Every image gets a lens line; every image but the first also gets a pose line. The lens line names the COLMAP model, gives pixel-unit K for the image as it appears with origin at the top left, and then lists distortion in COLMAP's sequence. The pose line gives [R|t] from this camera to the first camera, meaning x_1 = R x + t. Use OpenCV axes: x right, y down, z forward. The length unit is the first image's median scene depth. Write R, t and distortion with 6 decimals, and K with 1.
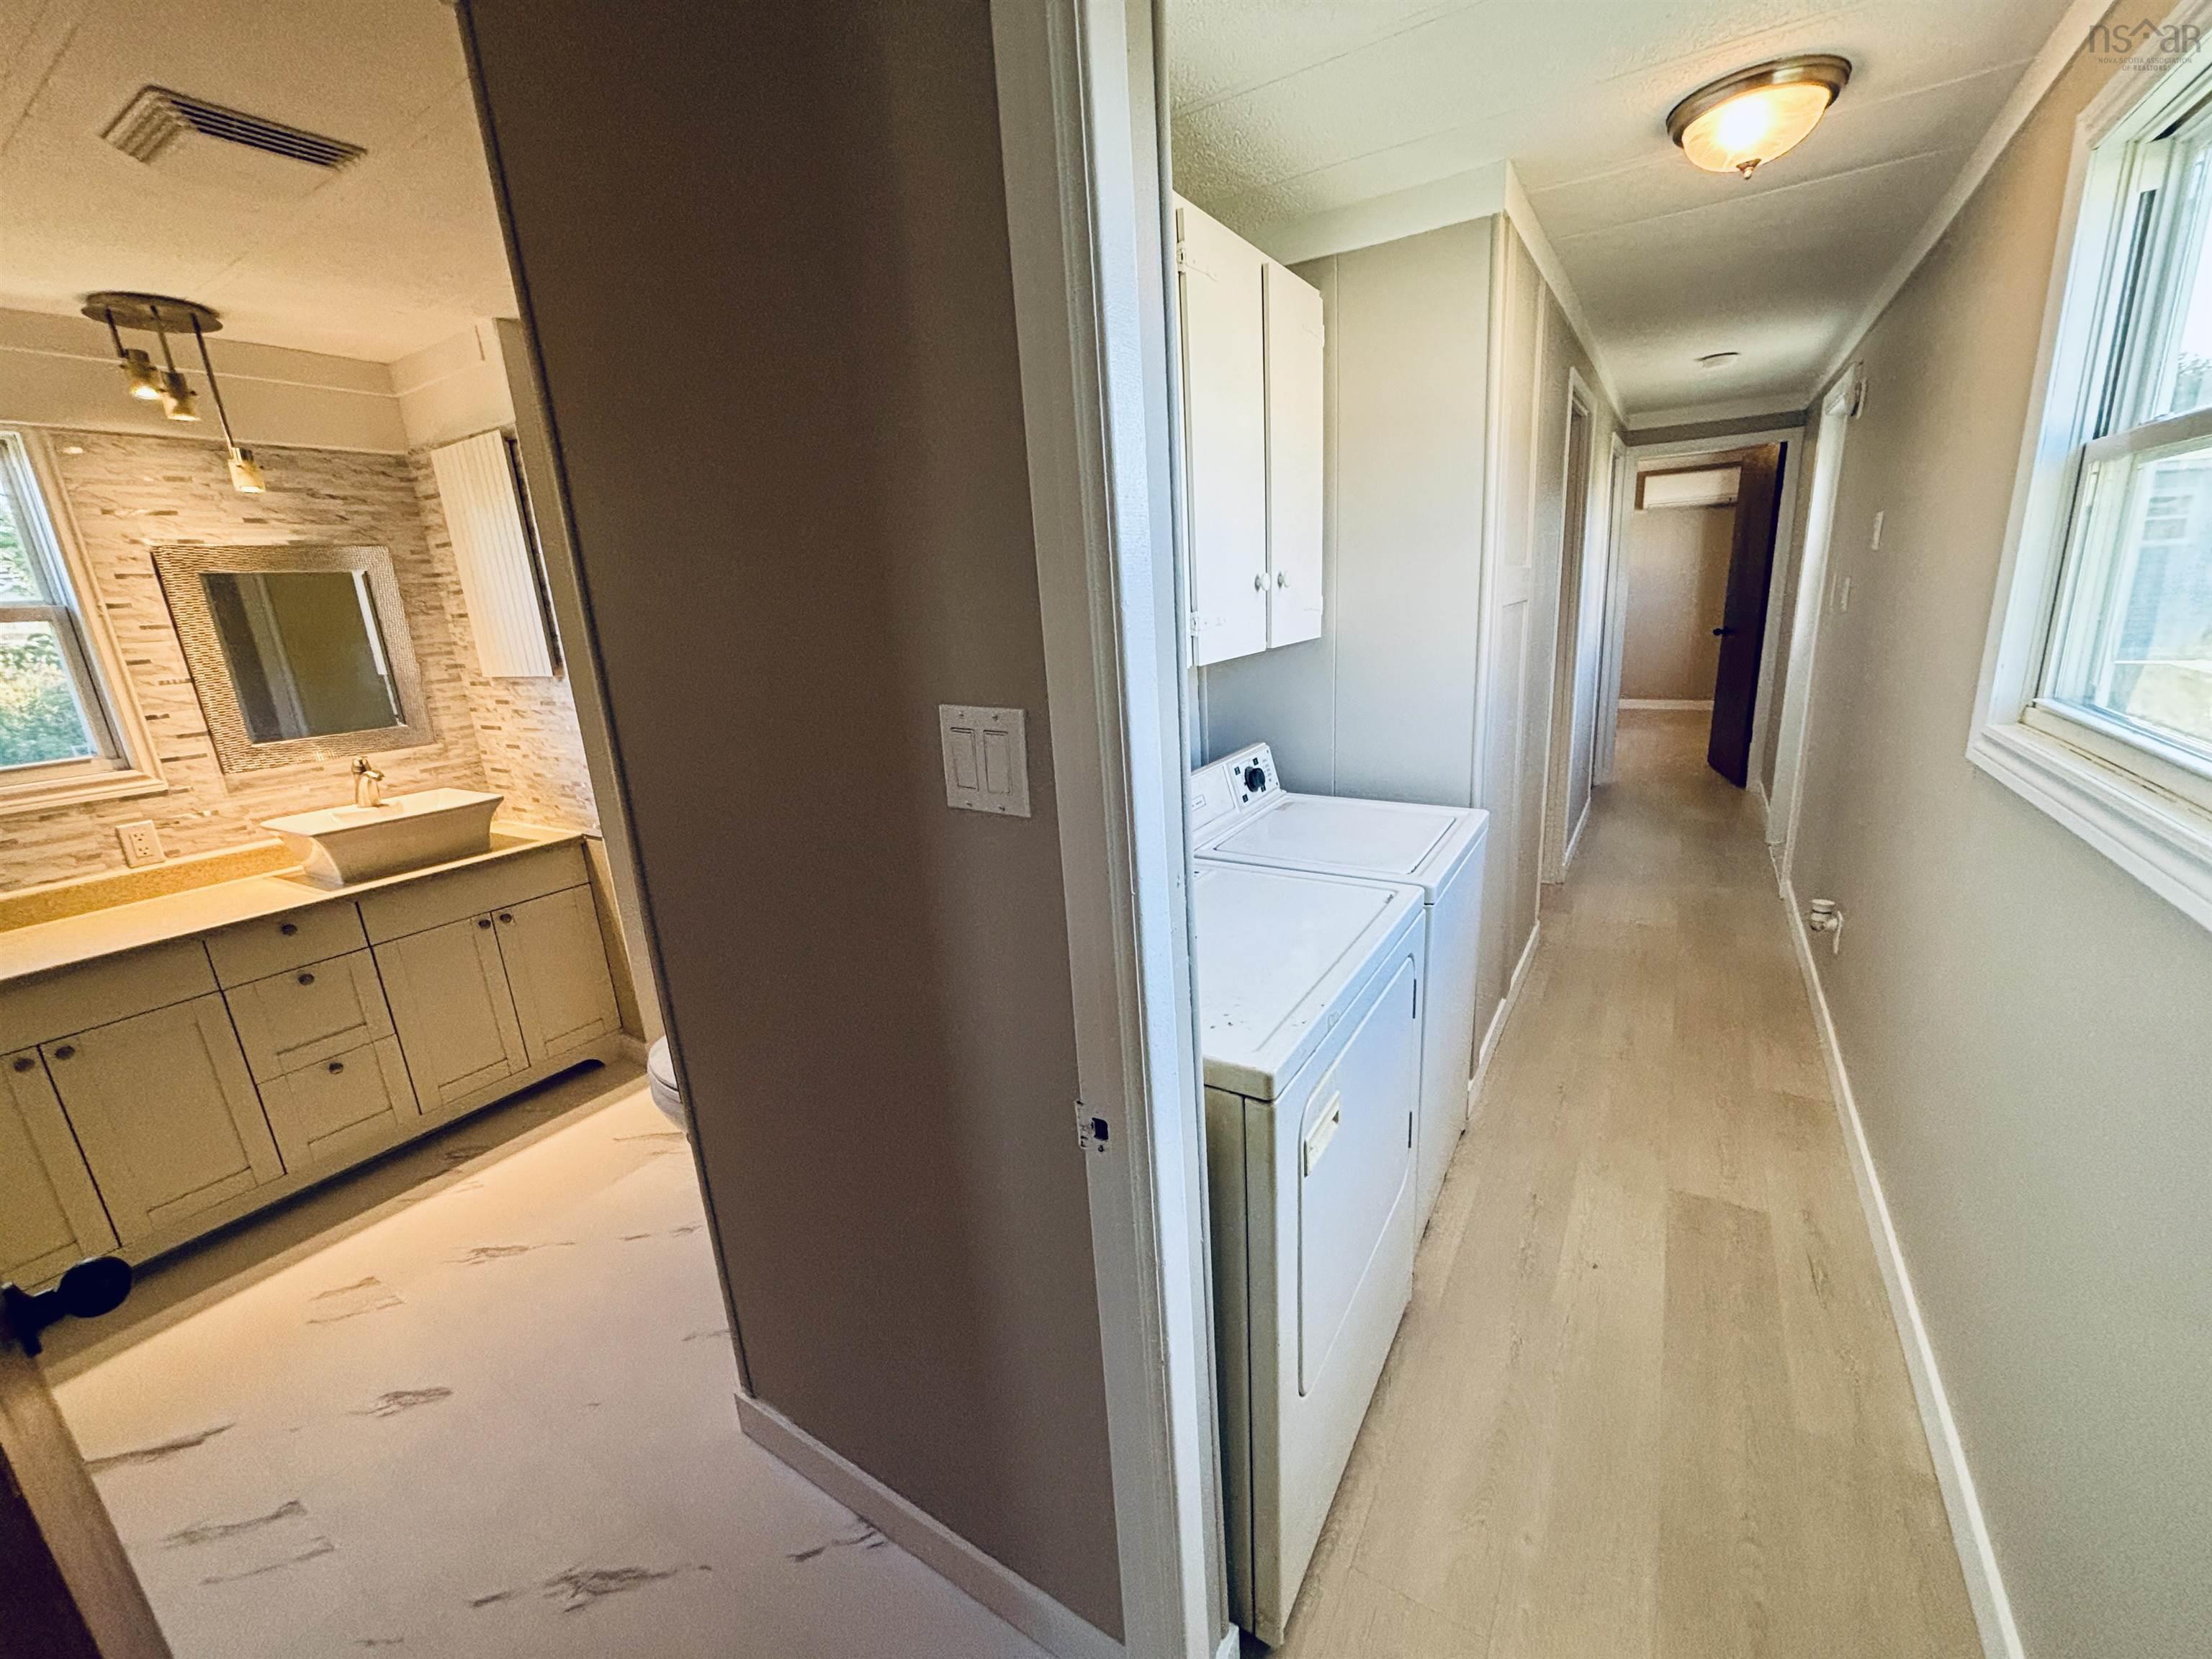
lens RADIAL K [[887.9, 0, 1127.1], [0, 887.9, 830.3], [0, 0, 1]] dist [-0.008402, 0.000110]
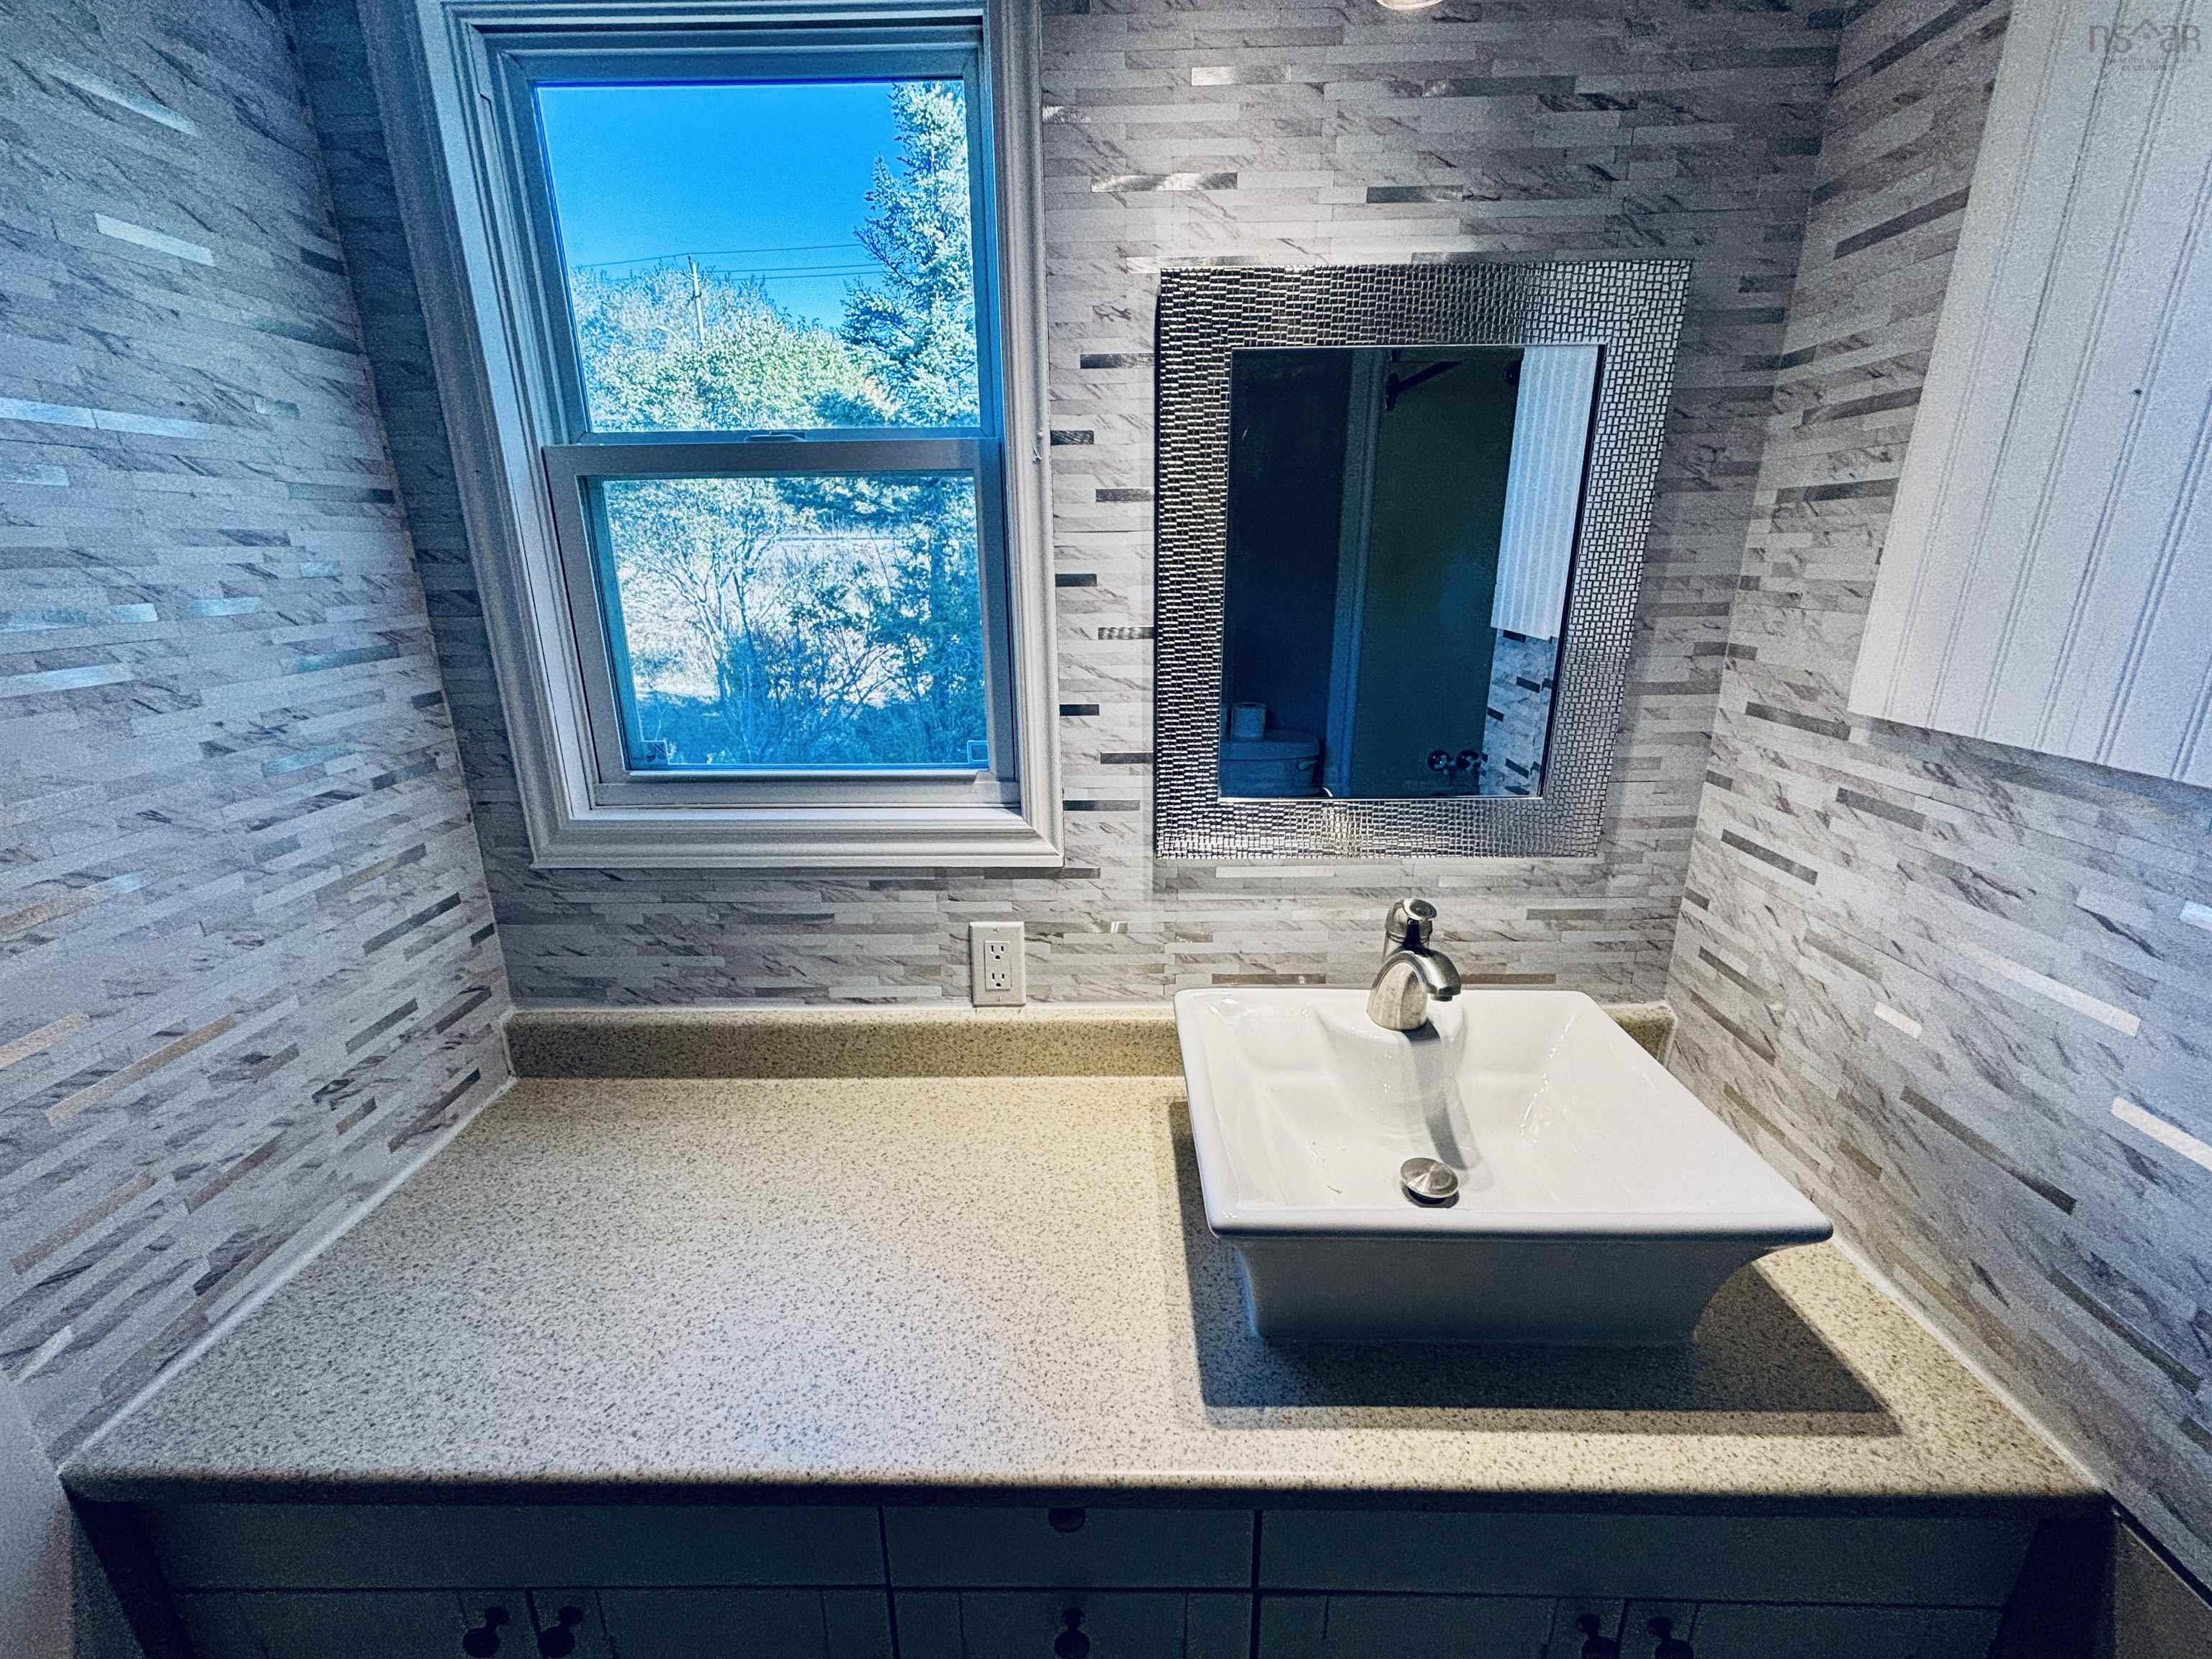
lens RADIAL K [[887.0, 0, 1106.0], [0, 887.0, 829.5], [0, 0, 1]] dist [0.001648, 0.000038]
pose [[0.505189, 0.304221, -0.807610, -0.693271], [-0.241216, 0.948286, 0.206323, -0.158831], [0.828613, 0.090576, 0.552446, 0.740063]]
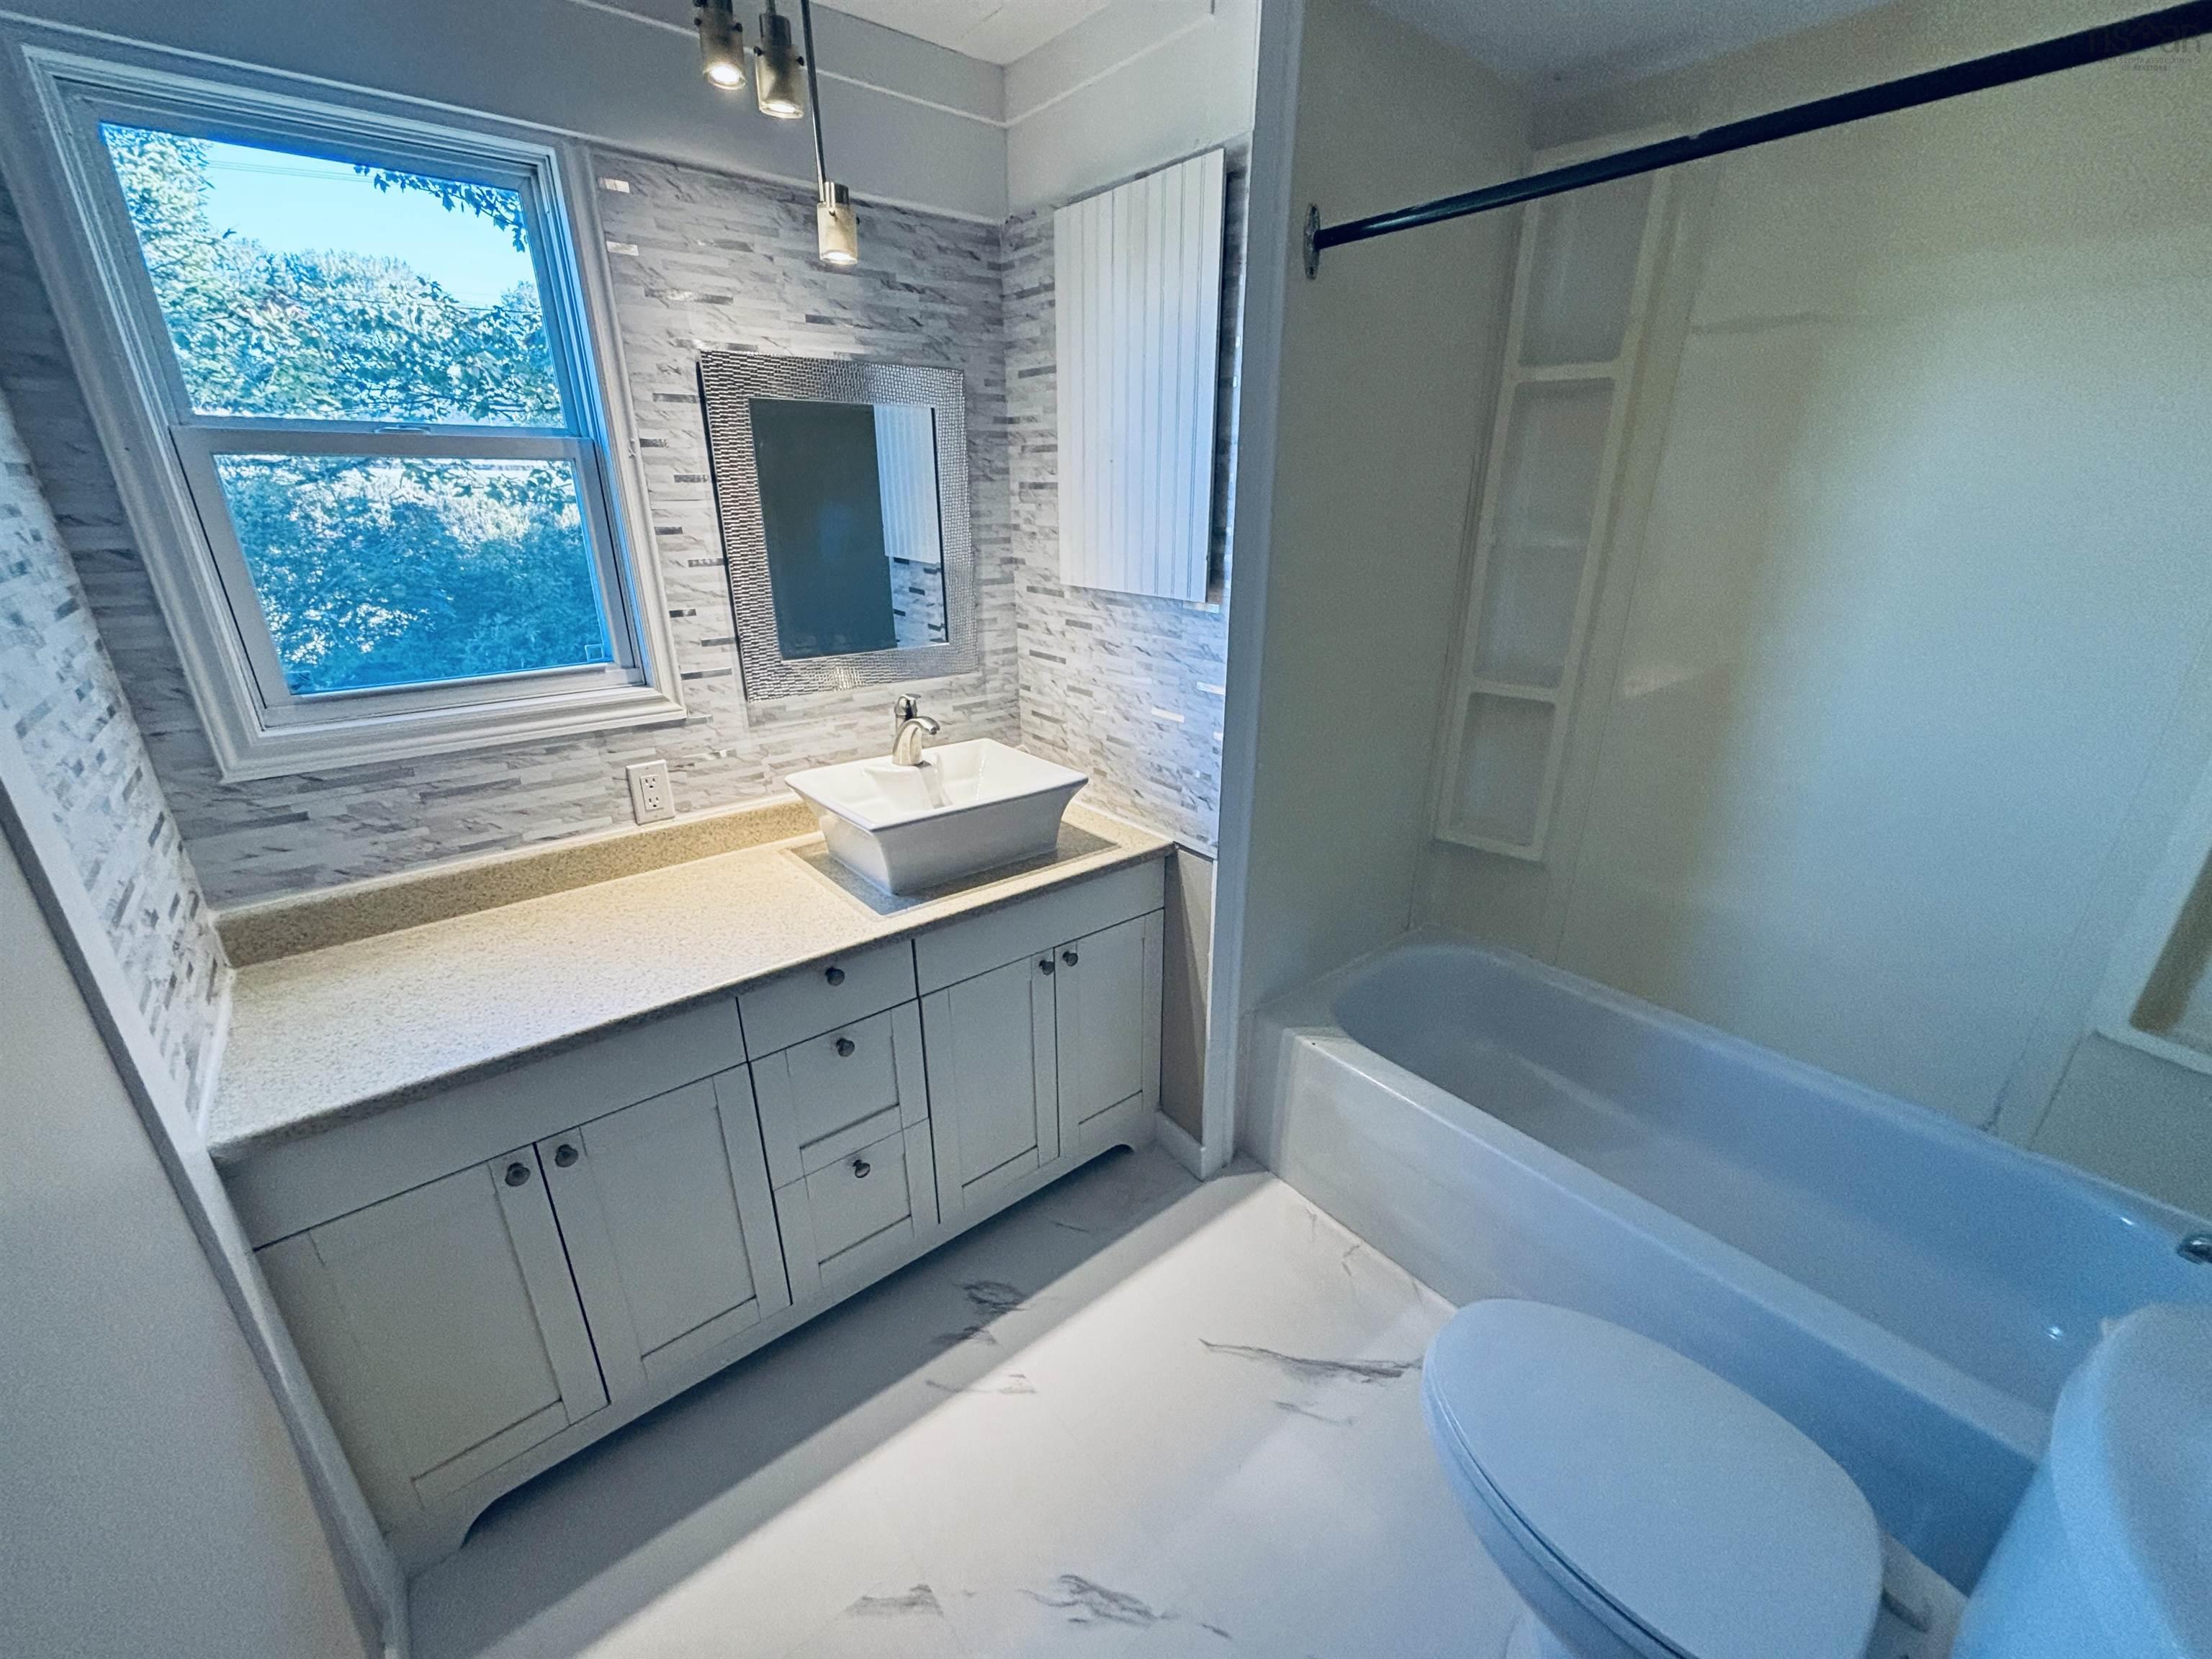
lens RADIAL K [[904.8, 0, 1113.8], [0, 904.8, 841.5], [0, 0, 1]] dist [-0.009004, -0.000217]
pose [[0.941178, 0.178361, -0.287004, -0.525888], [-0.142206, 0.979540, 0.142404, -0.098118], [0.306531, -0.093214, 0.947285, 0.397754]]
